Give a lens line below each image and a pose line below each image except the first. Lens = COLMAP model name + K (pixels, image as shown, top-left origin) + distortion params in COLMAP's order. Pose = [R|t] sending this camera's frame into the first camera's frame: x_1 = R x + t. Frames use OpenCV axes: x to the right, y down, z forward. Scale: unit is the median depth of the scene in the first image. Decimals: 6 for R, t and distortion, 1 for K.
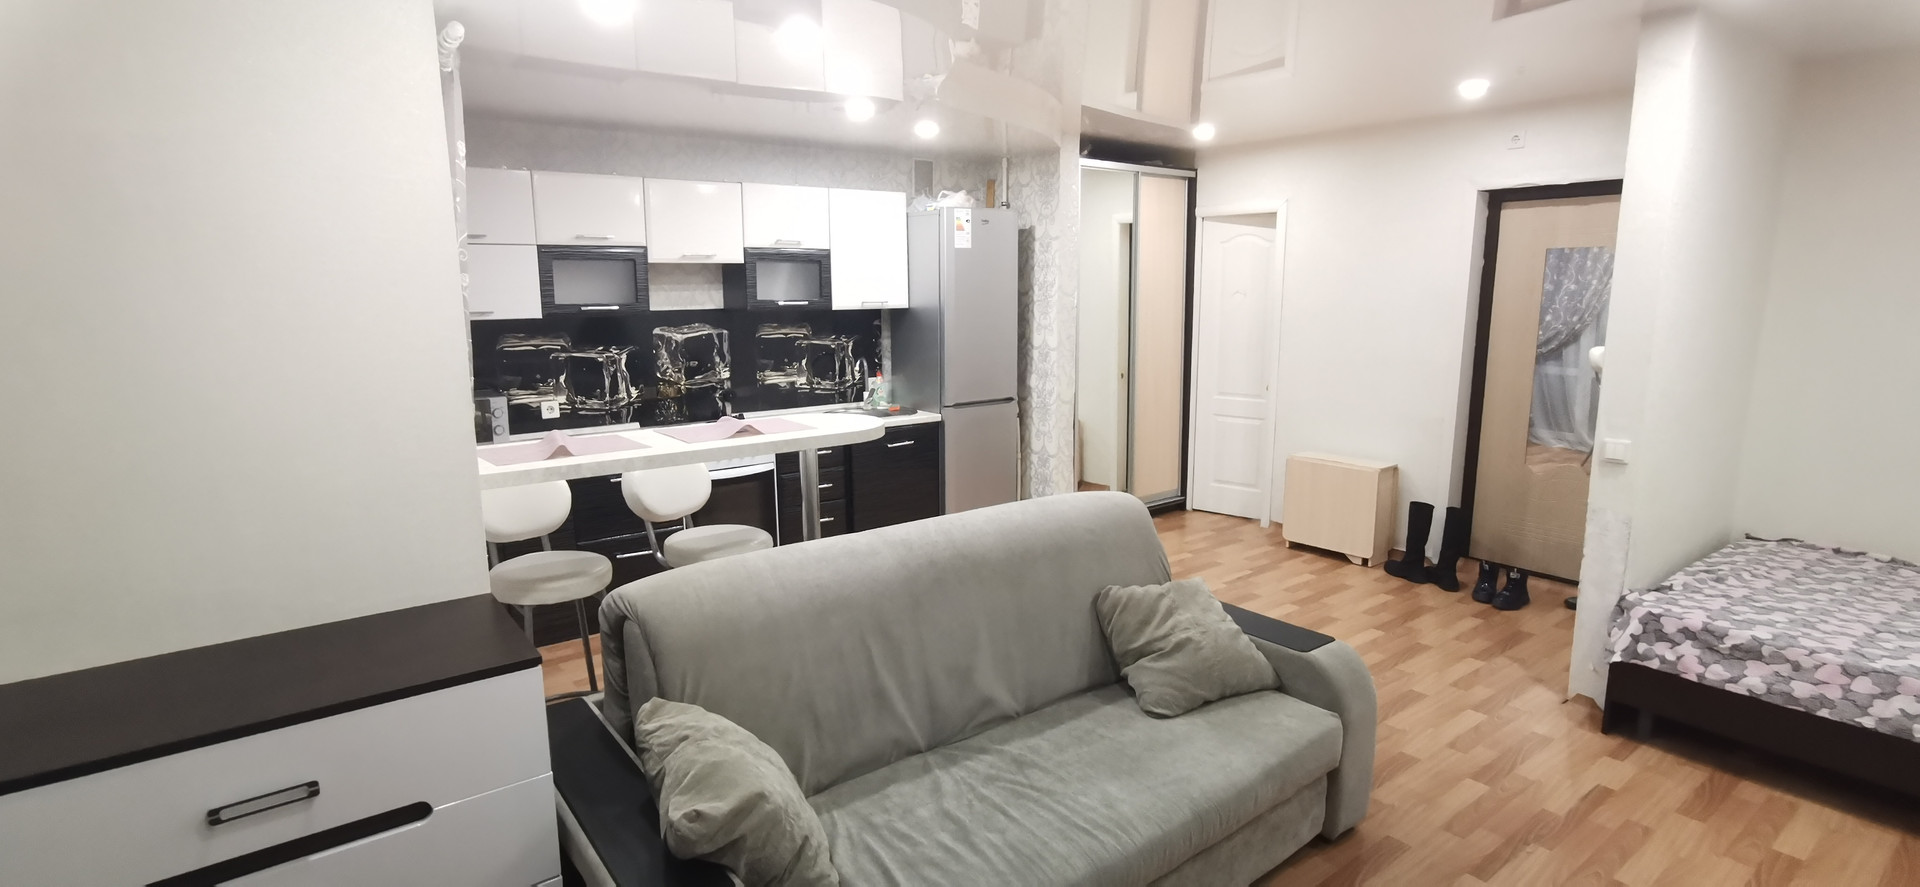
lens RADIAL K [[913.8, 0, 960.0], [0, 913.8, 443.5], [0, 0, 1]] dist [-0.004855, 0.000411]
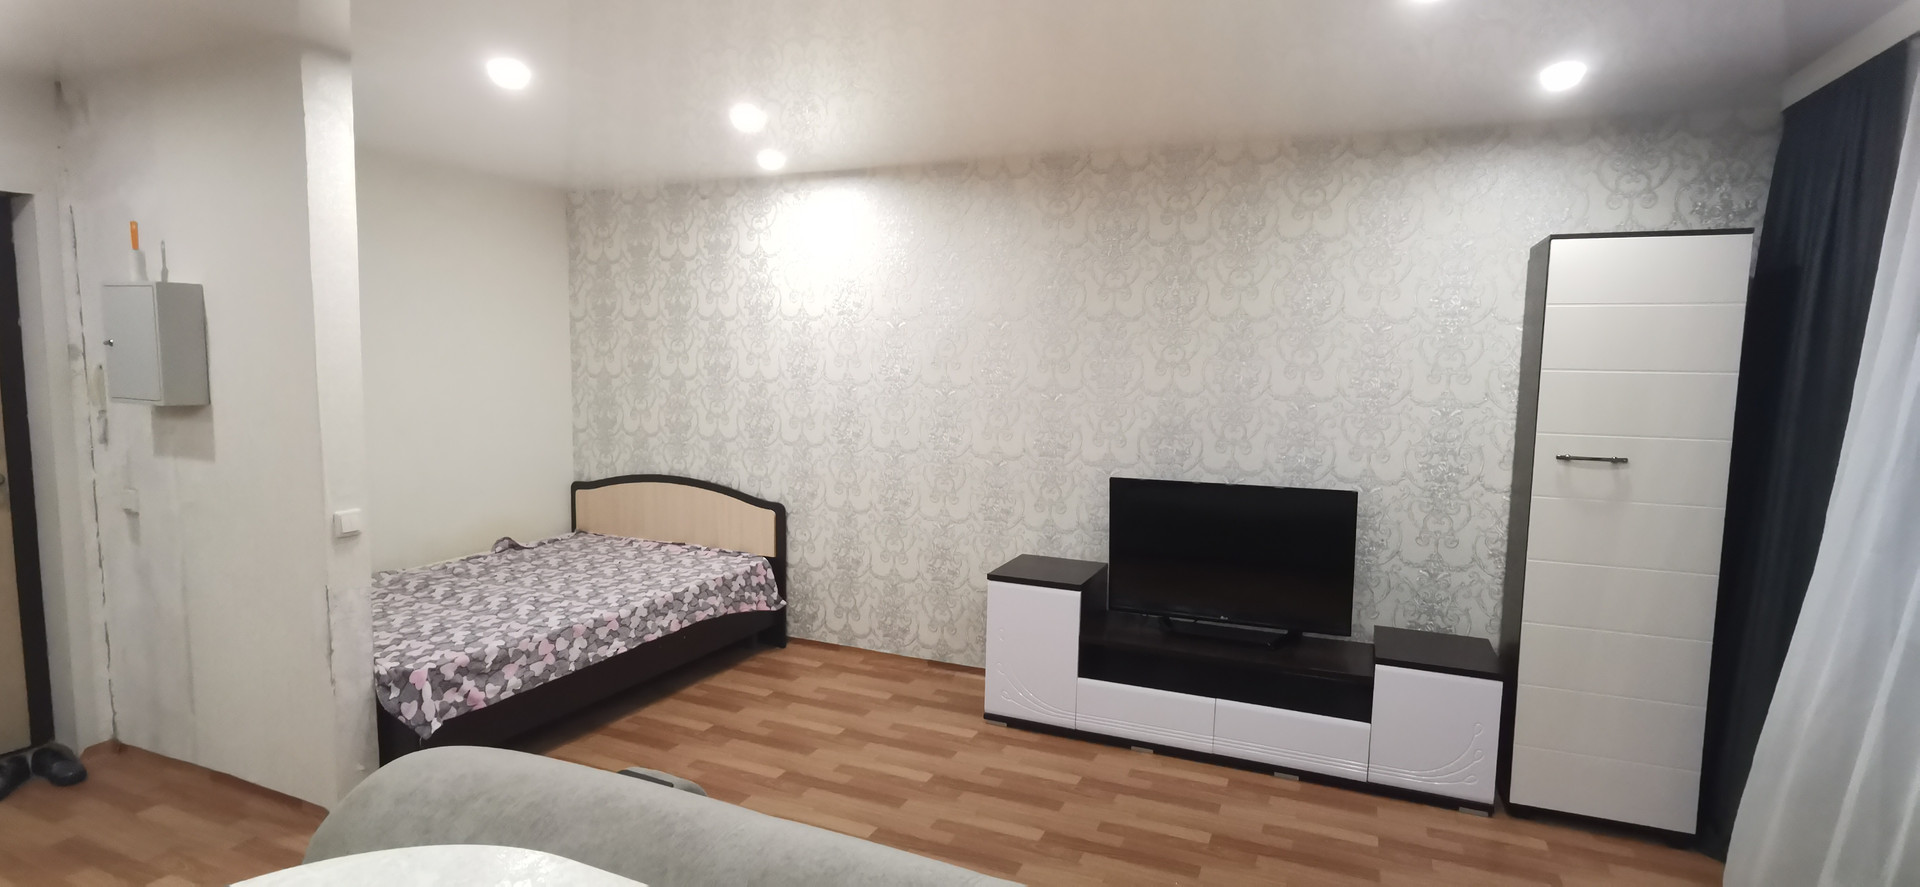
lens RADIAL K [[913.8, 0, 960.0], [0, 913.8, 443.5], [0, 0, 1]] dist [-0.004855, 0.000411]
pose [[-0.486931, -0.087444, 0.869052, -0.380236], [0.135594, 0.975346, 0.174112, -0.155788], [-0.862851, 0.202619, -0.463069, 0.957749]]
